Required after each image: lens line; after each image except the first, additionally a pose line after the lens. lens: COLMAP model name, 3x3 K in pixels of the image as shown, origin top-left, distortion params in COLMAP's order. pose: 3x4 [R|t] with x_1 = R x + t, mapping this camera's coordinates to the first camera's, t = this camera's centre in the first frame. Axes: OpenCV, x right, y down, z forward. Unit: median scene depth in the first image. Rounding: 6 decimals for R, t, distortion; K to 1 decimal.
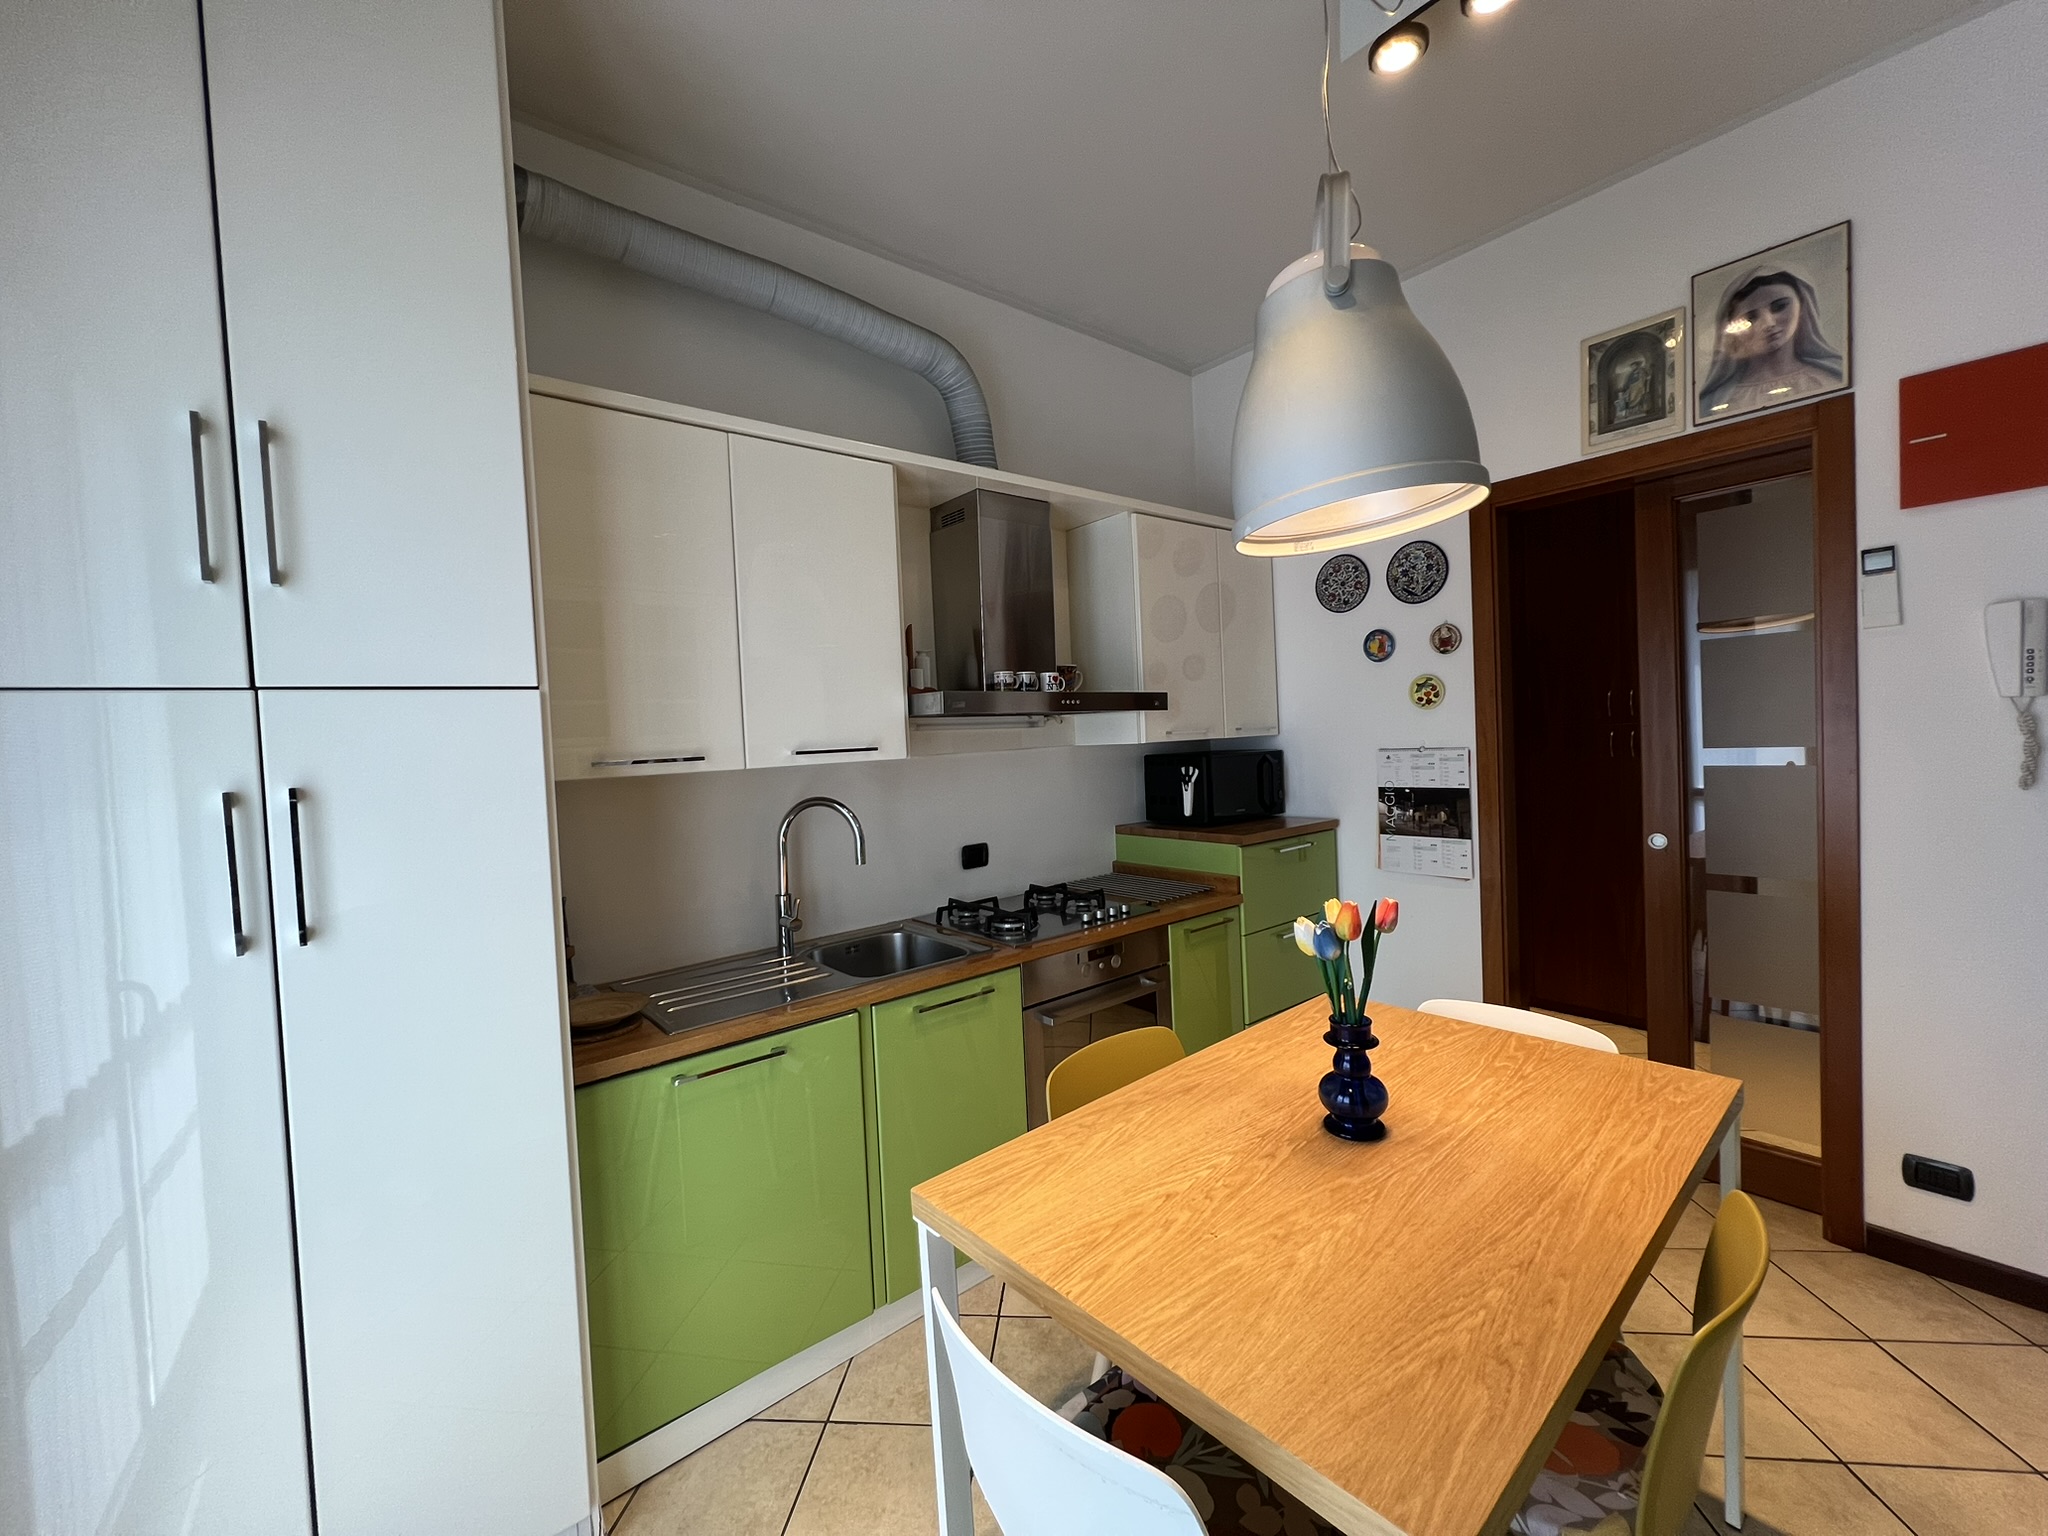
lens RADIAL K [[814.6, 0, 1018.8], [0, 814.6, 765.0], [0, 0, 1]] dist [0.000509, -0.000018]
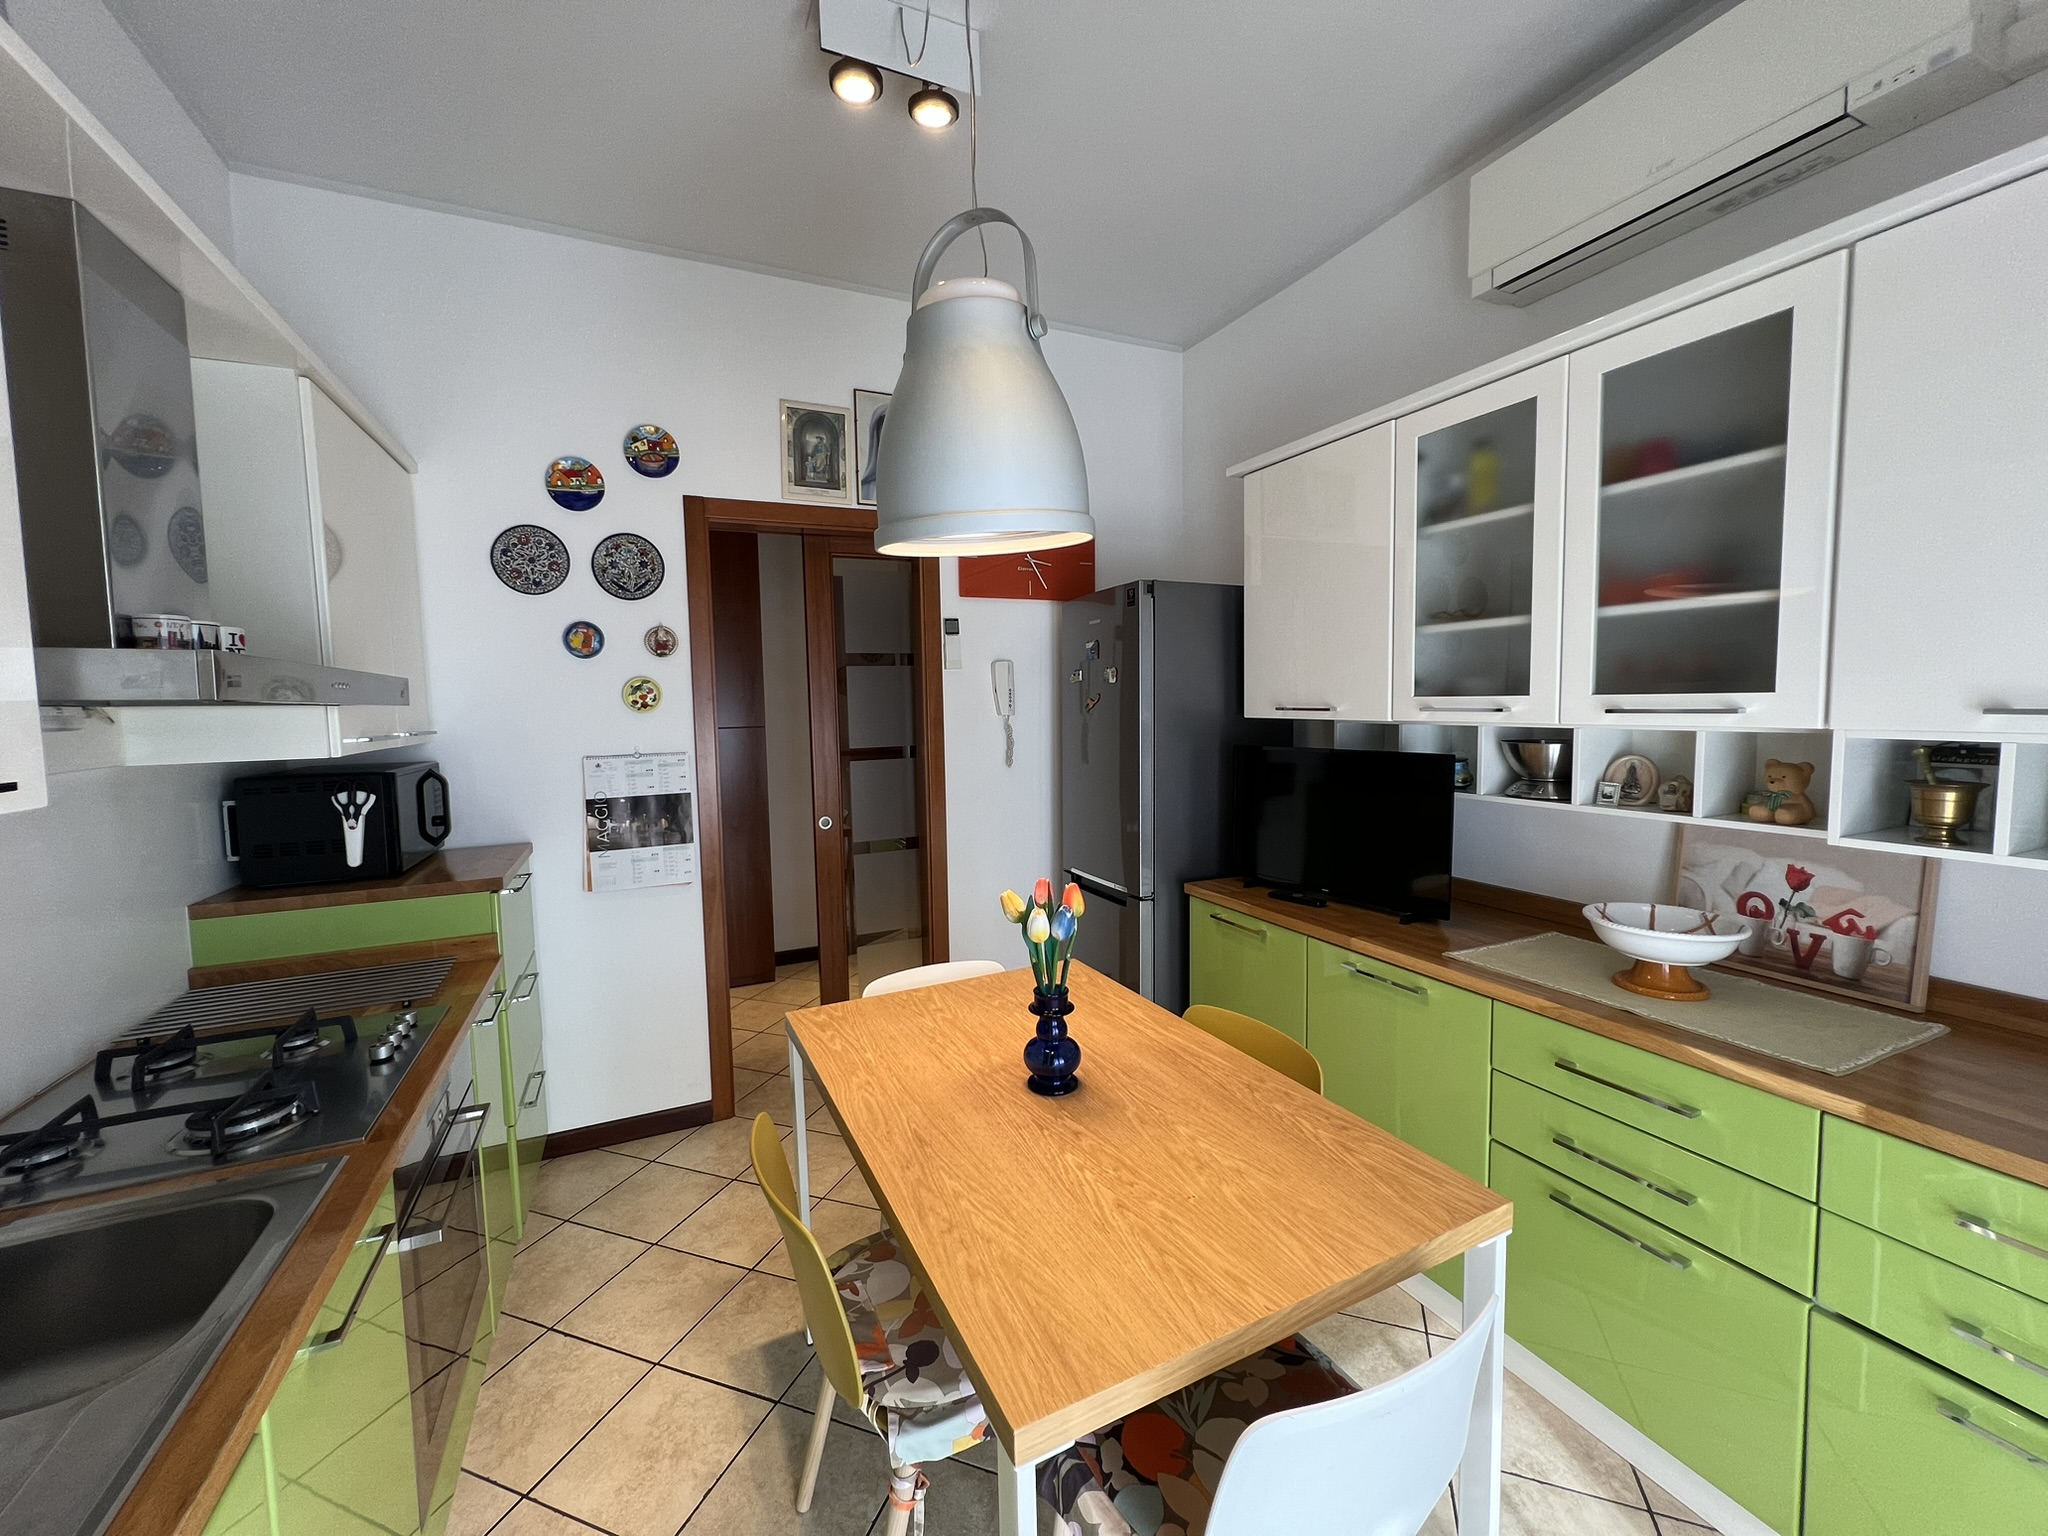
lens RADIAL K [[814.6, 0, 1023.5], [0, 814.6, 761.2], [0, 0, 1]] dist [0.000509, -0.000018]
pose [[0.259318, -0.033877, 0.965198, -0.307285], [0.044500, 0.998742, 0.023099, -0.014867], [-0.964766, 0.036962, 0.260499, 0.328416]]
